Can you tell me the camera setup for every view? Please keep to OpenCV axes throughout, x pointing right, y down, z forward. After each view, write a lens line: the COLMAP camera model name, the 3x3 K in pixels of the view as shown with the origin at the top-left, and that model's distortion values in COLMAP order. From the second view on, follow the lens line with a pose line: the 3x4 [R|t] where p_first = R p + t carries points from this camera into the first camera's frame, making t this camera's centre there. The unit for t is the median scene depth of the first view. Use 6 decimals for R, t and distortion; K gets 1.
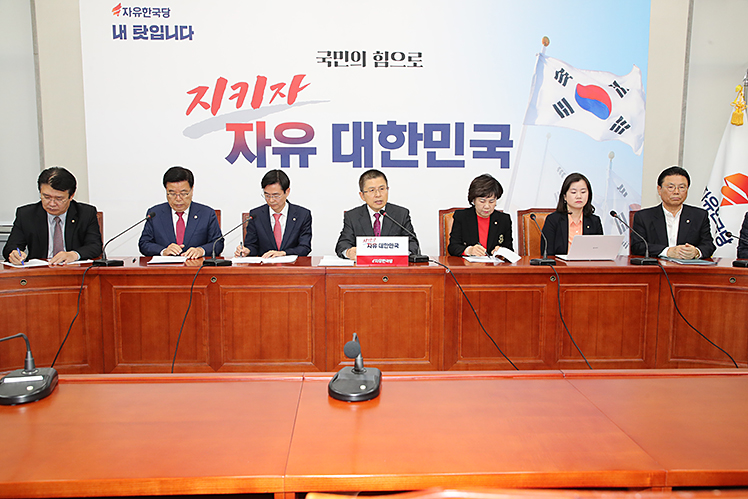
lens RADIAL K [[663.6, 0, 374.0], [0, 663.6, 249.5], [0, 0, 1]] dist [0.003902, 0.015291]
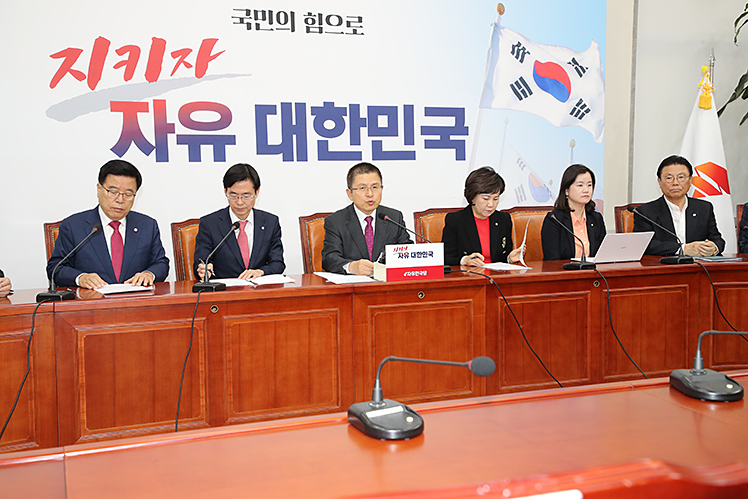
lens RADIAL K [[889.8, 0, 374.0], [0, 889.8, 249.5], [0, 0, 1]] dist [0.124815, 0.010005]
pose [[0.946330, -0.041914, 0.320473, -0.274201], [0.049838, 0.998620, -0.016558, 0.002458], [-0.319337, 0.031641, 0.947113, -0.021147]]
